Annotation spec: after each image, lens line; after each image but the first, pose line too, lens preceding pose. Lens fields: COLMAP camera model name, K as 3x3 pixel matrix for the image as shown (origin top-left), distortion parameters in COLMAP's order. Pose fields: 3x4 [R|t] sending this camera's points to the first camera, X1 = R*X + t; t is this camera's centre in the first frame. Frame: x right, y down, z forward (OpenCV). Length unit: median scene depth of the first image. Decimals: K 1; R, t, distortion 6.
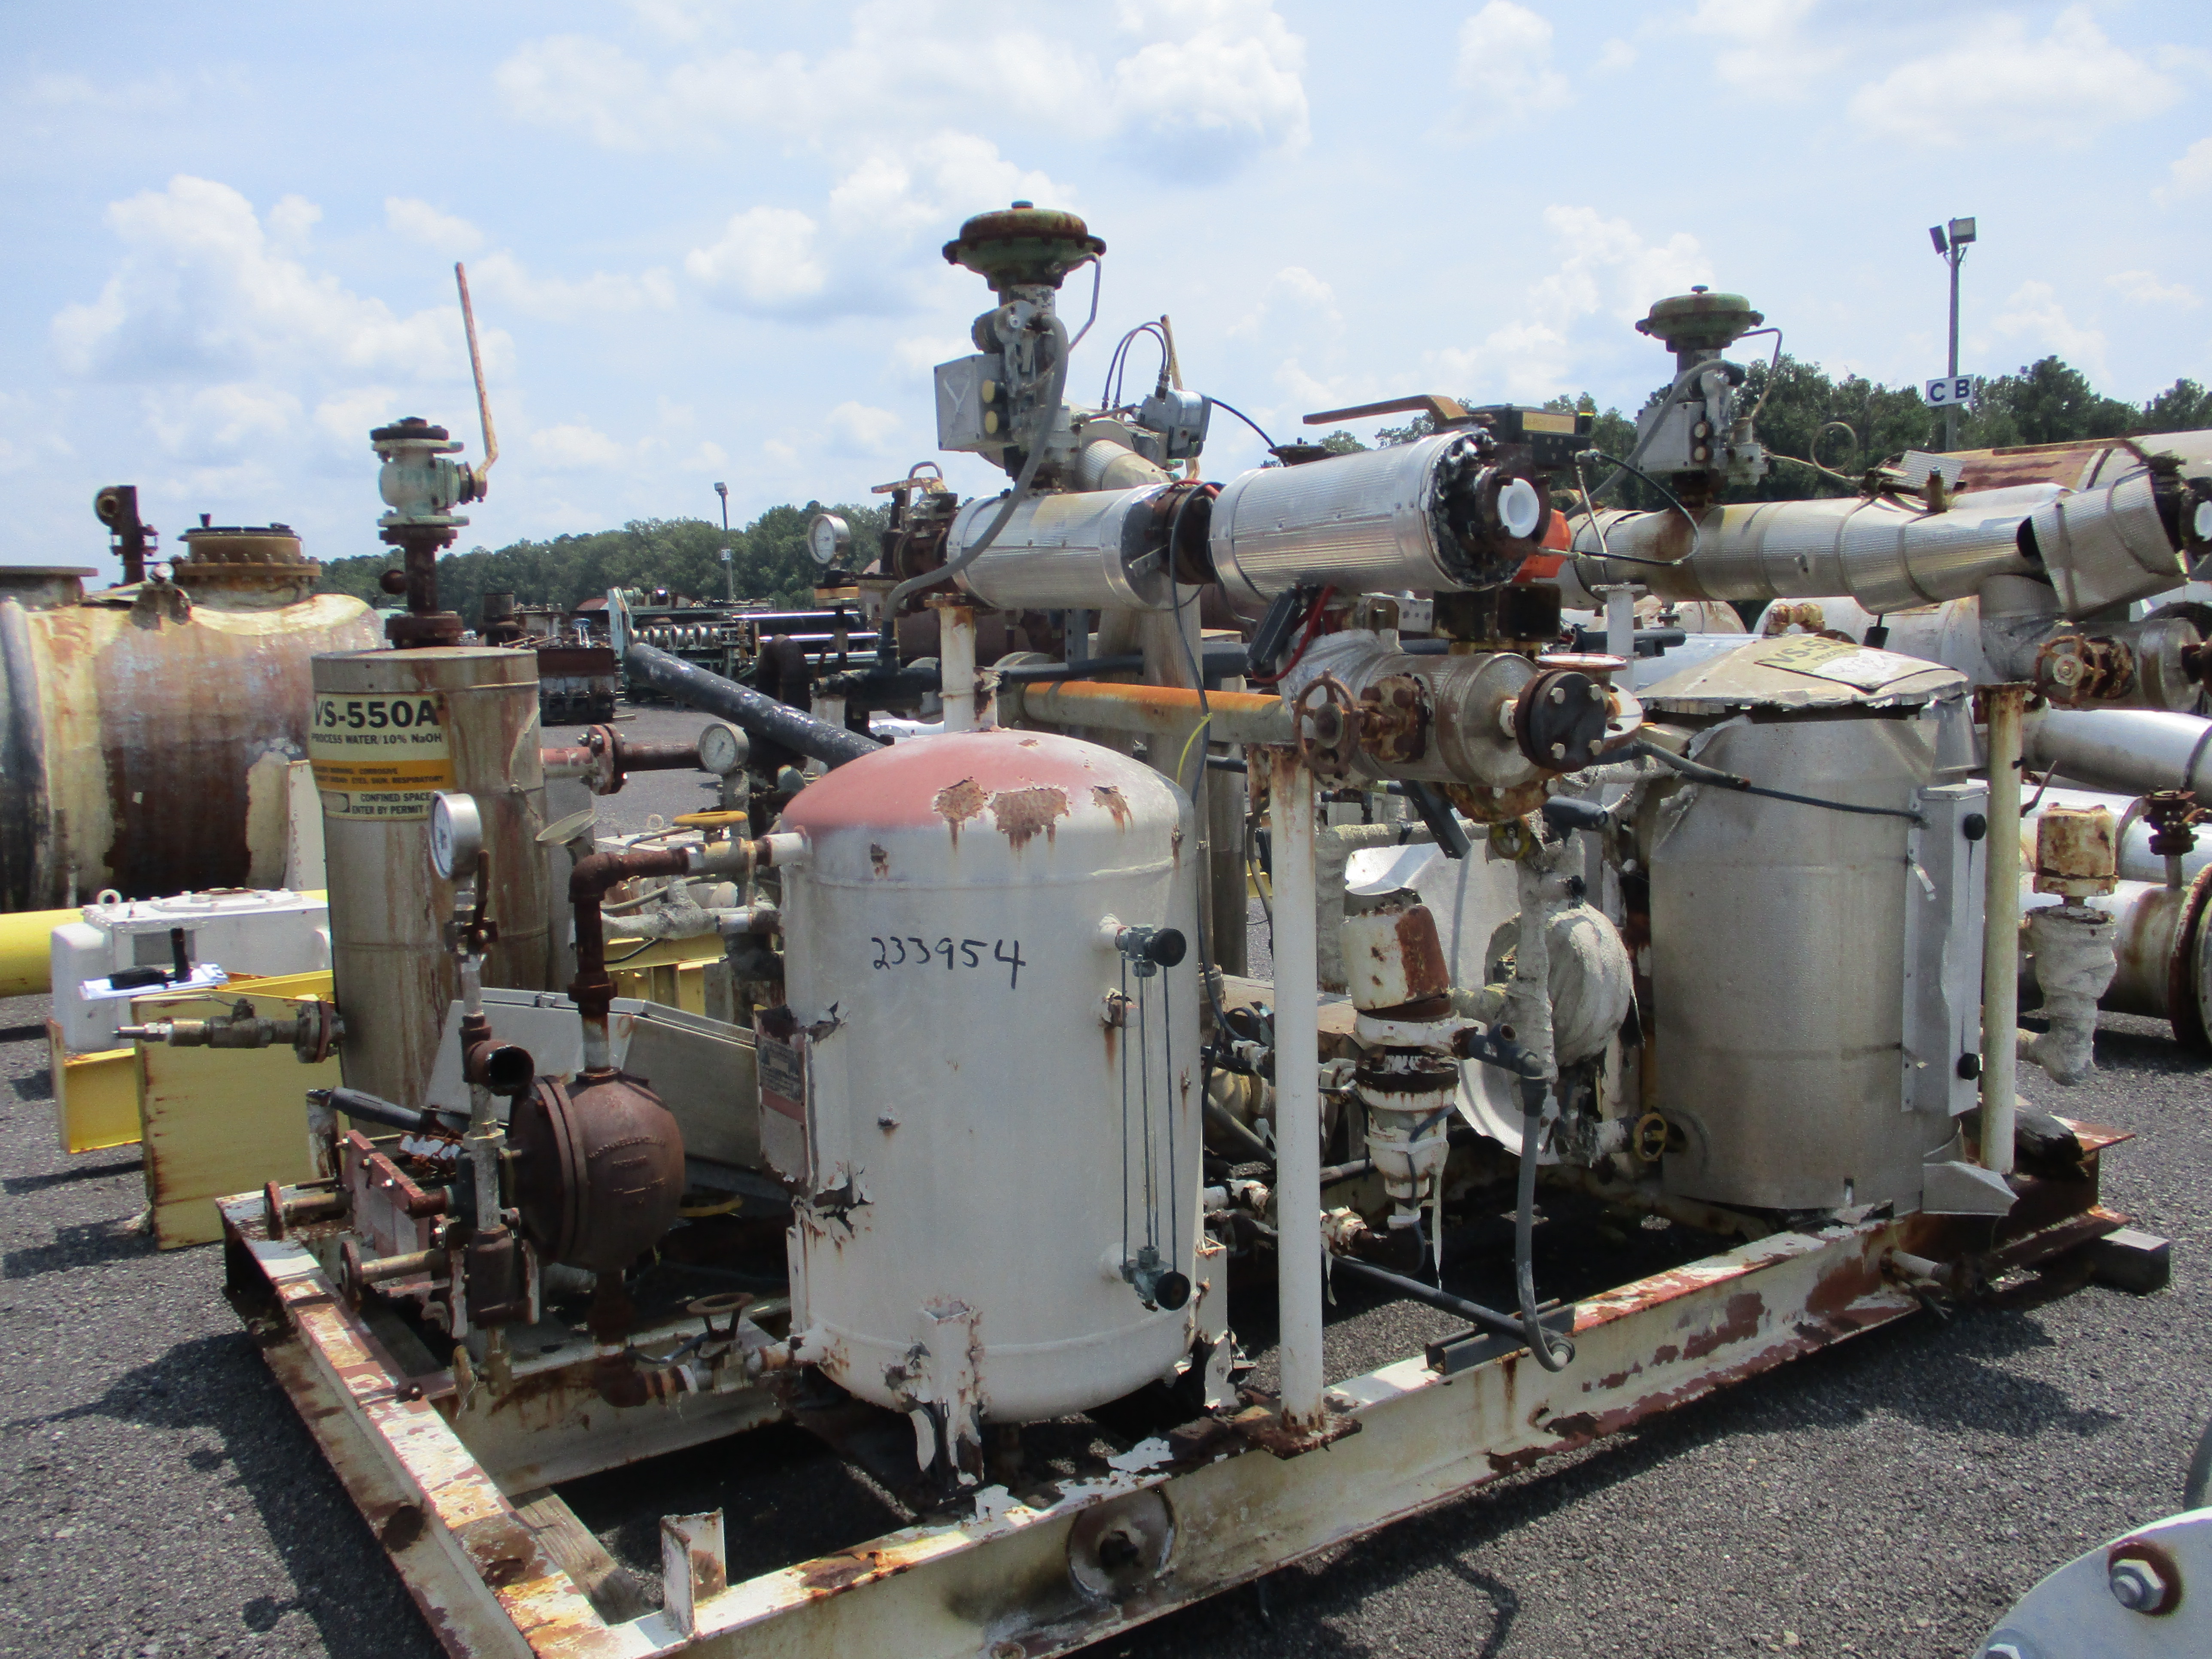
lens RADIAL K [[1906.1, 0, 1106.0], [0, 1906.1, 829.5], [0, 0, 1]] dist [-0.004264, -0.006782]
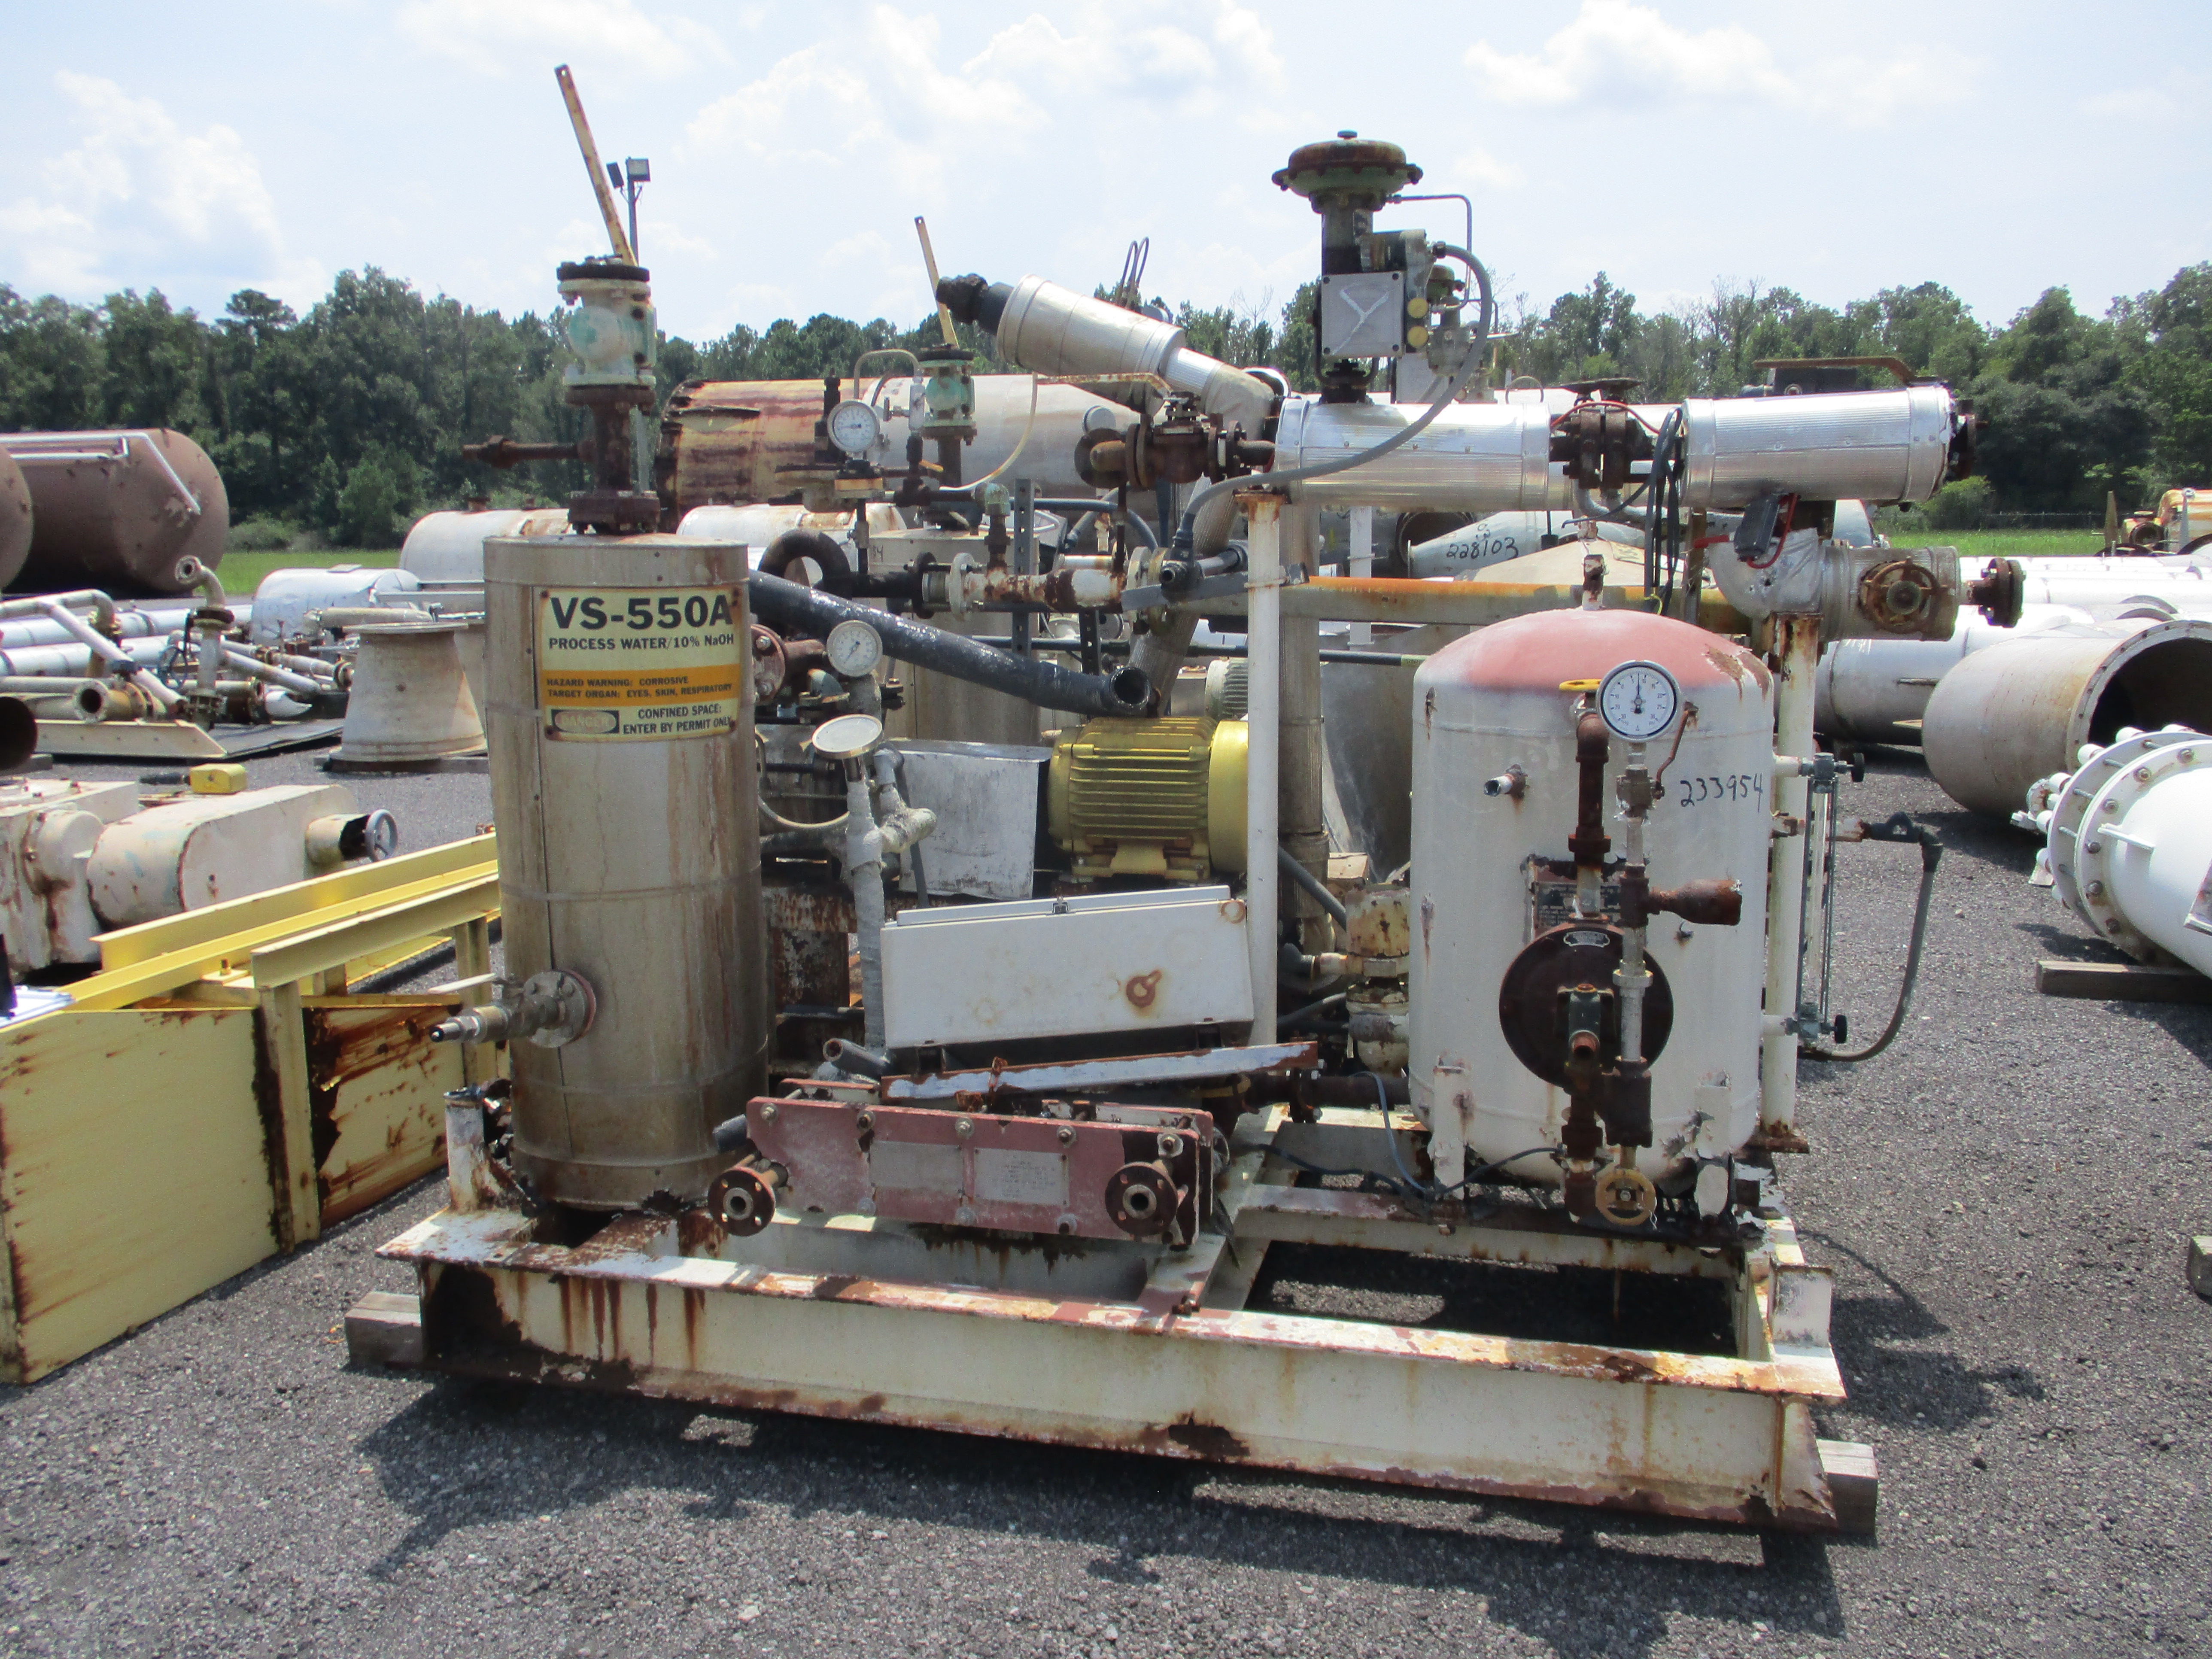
lens RADIAL K [[1863.9, 0, 1176.0], [0, 1863.9, 837.8], [0, 0, 1]] dist [-0.001706, -0.008691]
pose [[0.743756, -0.099369, 0.661024, -0.765714], [0.066464, 0.994982, 0.074789, -0.008444], [-0.665139, -0.011690, 0.746628, 0.239459]]
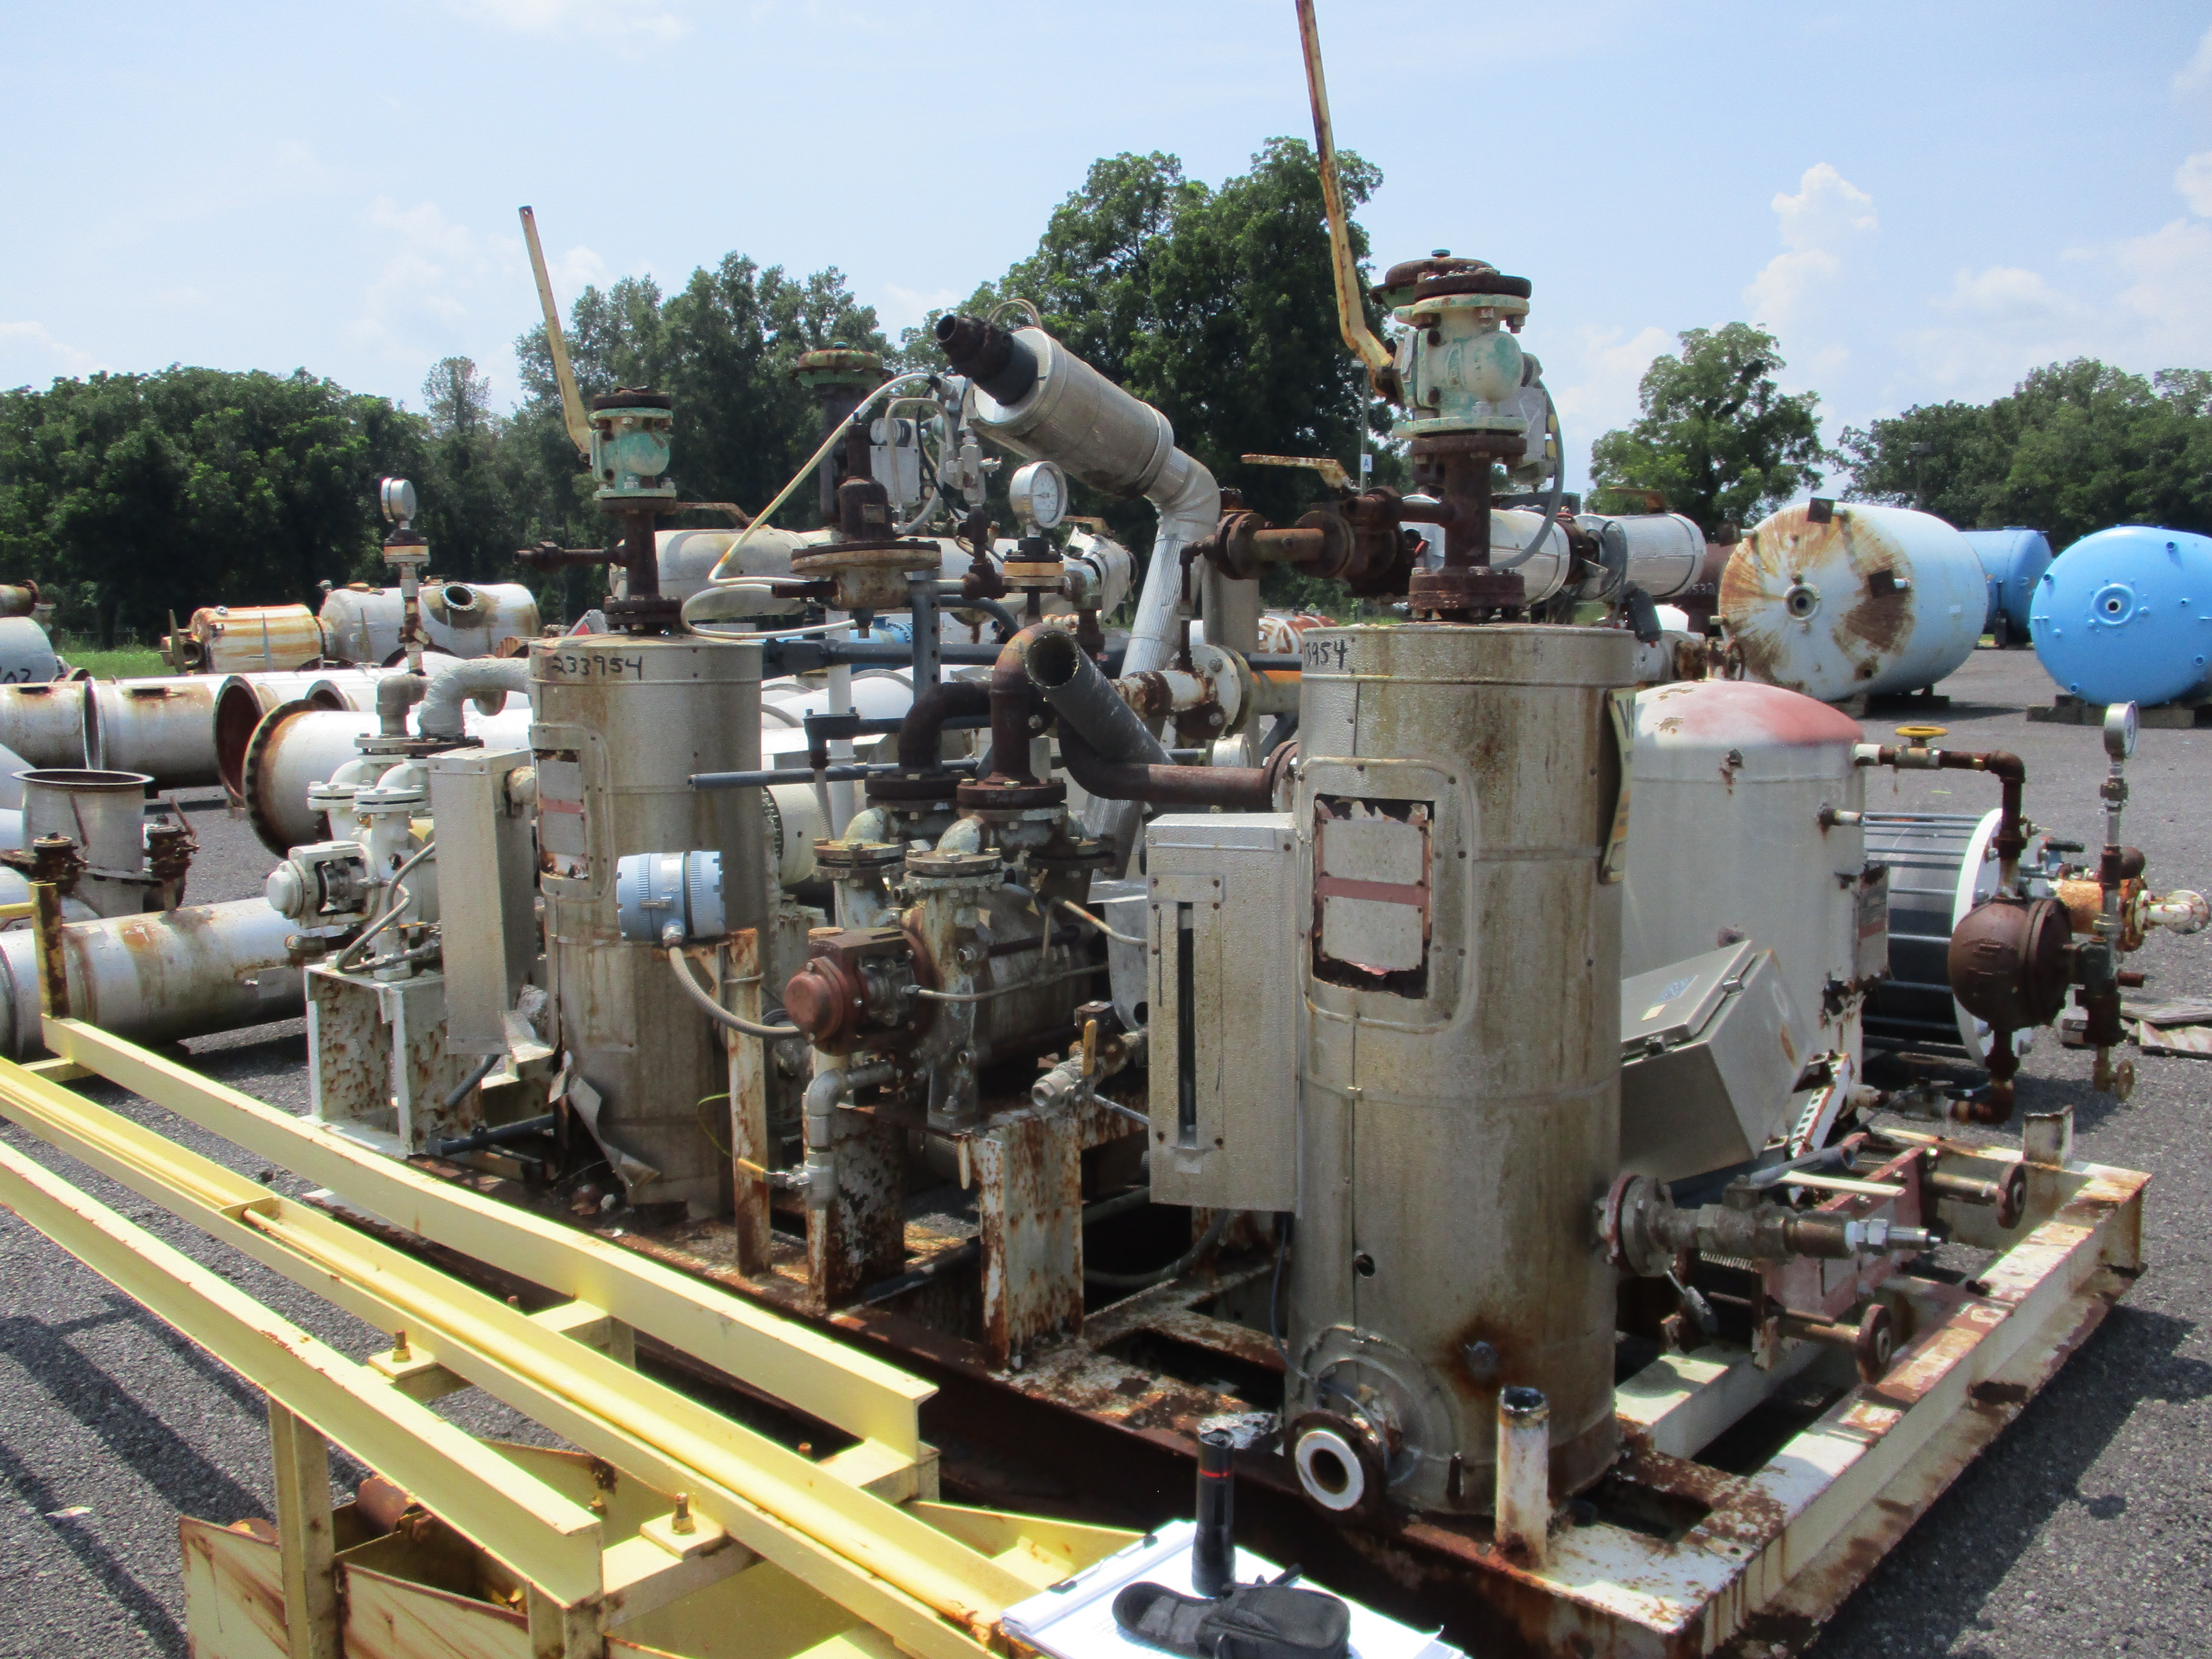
lens RADIAL K [[1807.9, 0, 1106.0], [0, 1807.9, 829.5], [0, 0, 1]] dist [0.002037, 0.001798]
pose [[-0.244448, -0.089351, 0.965537, -0.981208], [0.117373, 0.985697, 0.120932, -0.124129], [-0.962532, 0.142890, -0.230464, 1.342799]]
